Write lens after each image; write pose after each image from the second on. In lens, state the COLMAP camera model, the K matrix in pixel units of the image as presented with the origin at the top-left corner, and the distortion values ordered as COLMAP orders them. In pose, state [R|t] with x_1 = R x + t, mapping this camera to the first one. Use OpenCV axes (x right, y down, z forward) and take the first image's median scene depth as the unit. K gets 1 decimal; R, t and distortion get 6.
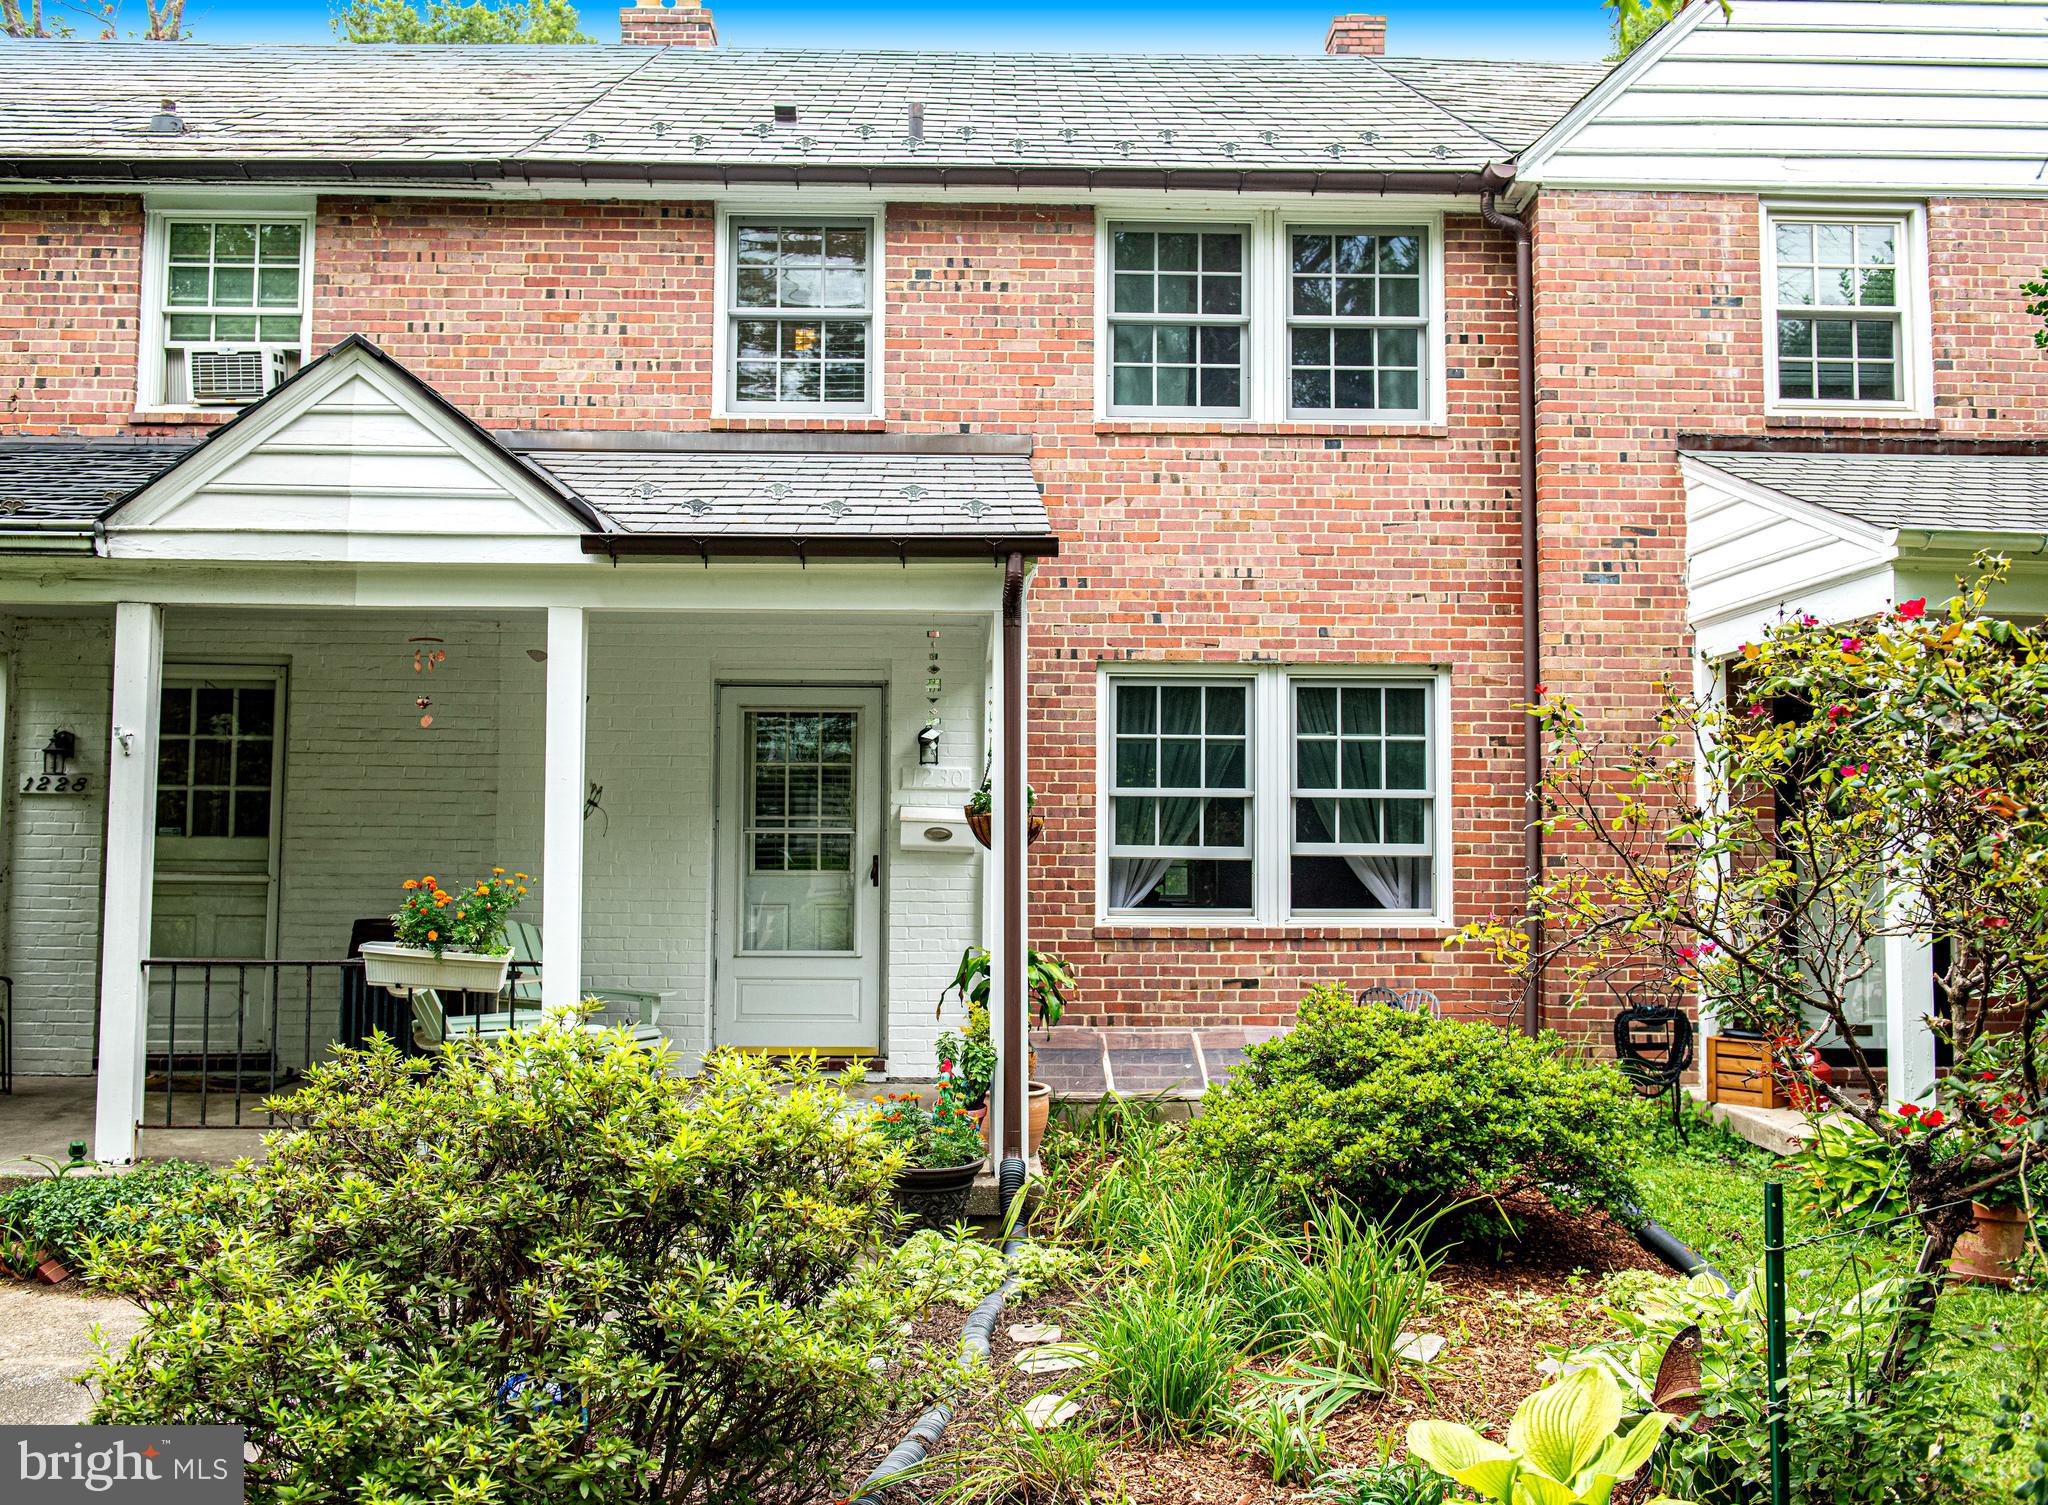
lens RADIAL K [[2153.3, 0, 1022.9], [0, 2153.3, 737.9], [0, 0, 1]] dist [-0.011174, 0.000000]
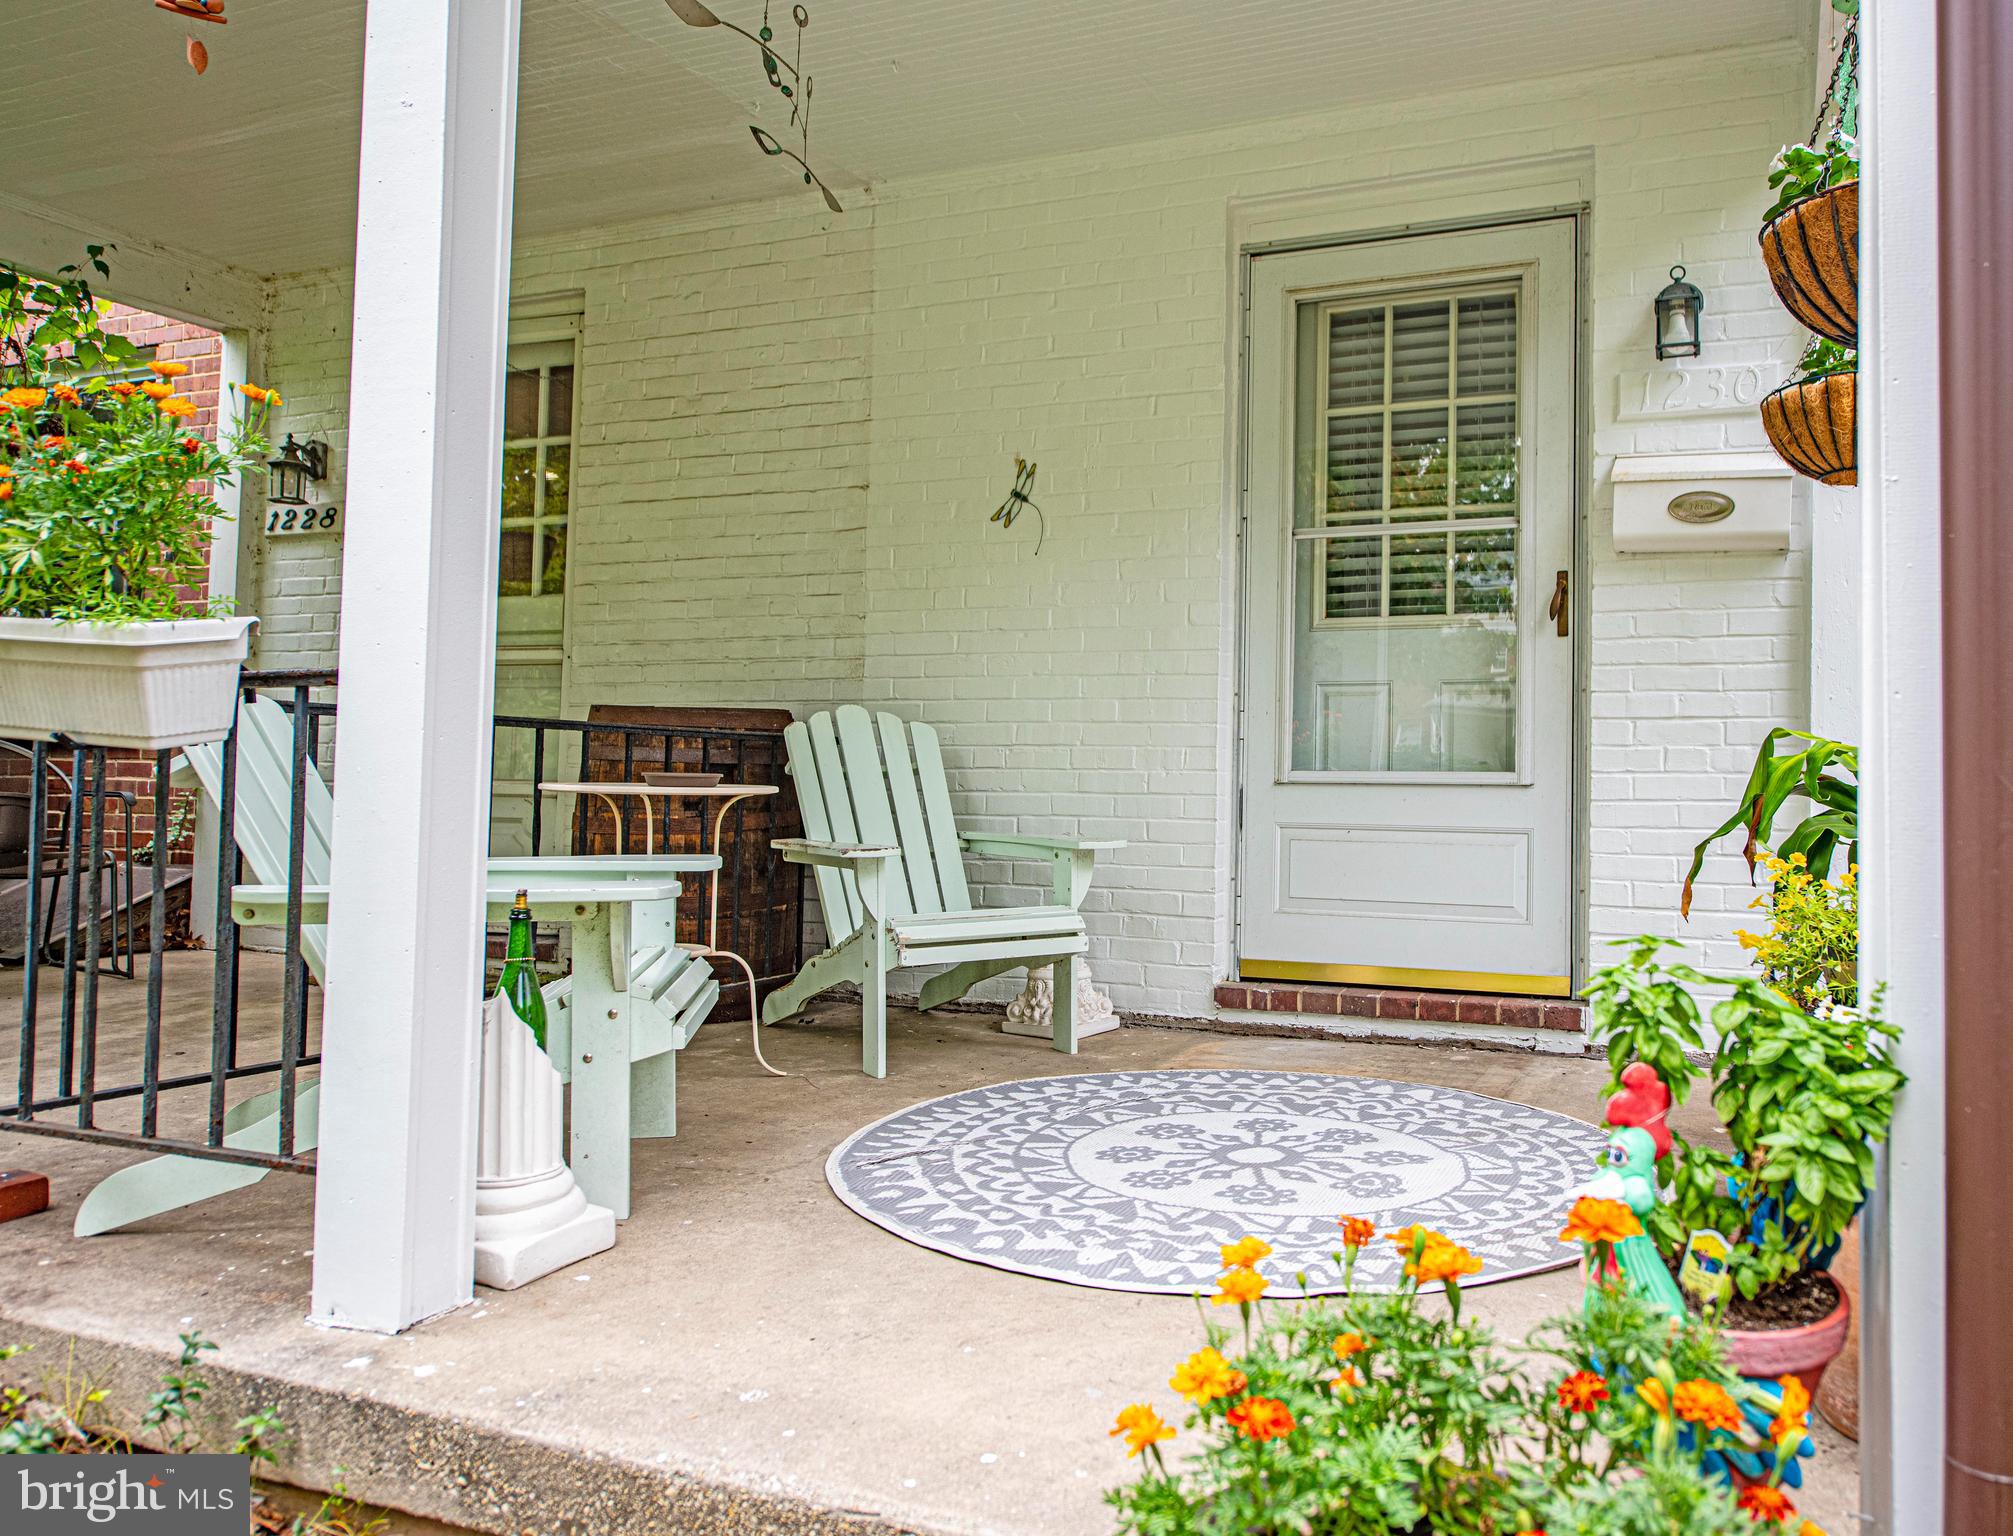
lens RADIAL K [[1560.5, 0, 1139.2], [0, 1560.5, 756.7], [0, 0, 1]] dist [0.016096, 0.000710]
pose [[0.913145, -0.002763, -0.407626, -0.013676], [0.008181, 0.999900, 0.011549, 0.091013], [0.407554, -0.013881, 0.913076, 0.653385]]
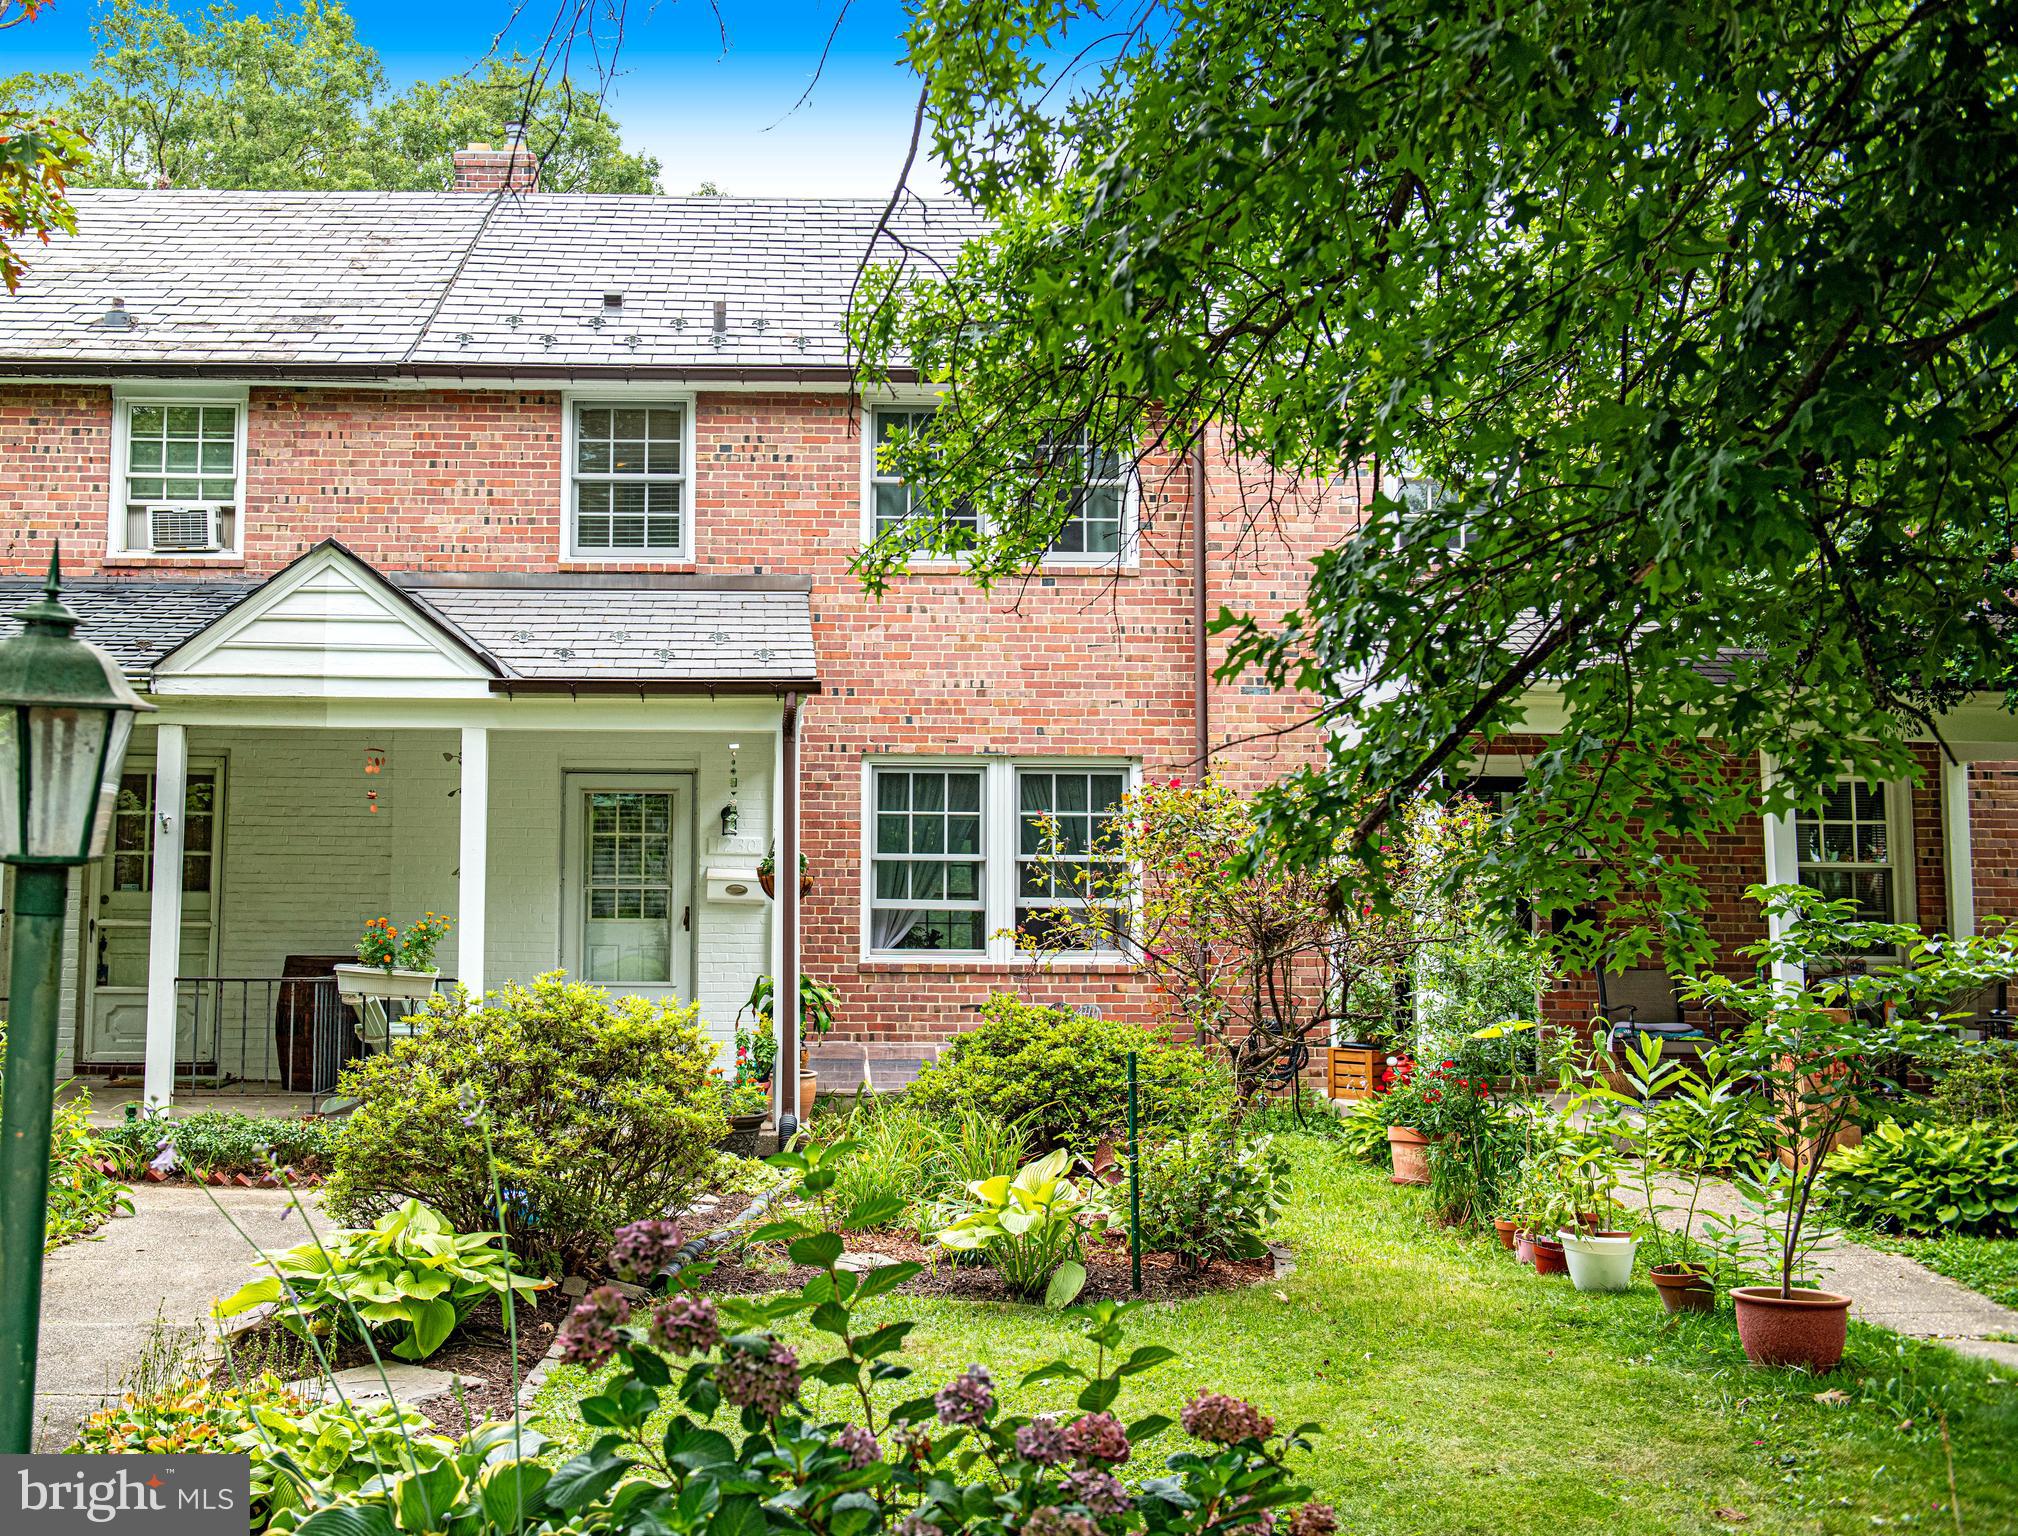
lens RADIAL K [[2935.1, 0, 826.4], [0, 2935.1, 657.5], [0, 0, 1]] dist [0.046747, 0.000000]
pose [[0.999966, 0.001041, -0.008201, 0.027930], [-0.001346, 0.999301, -0.037348, -0.027954], [0.008156, 0.037358, 0.999269, -0.741728]]
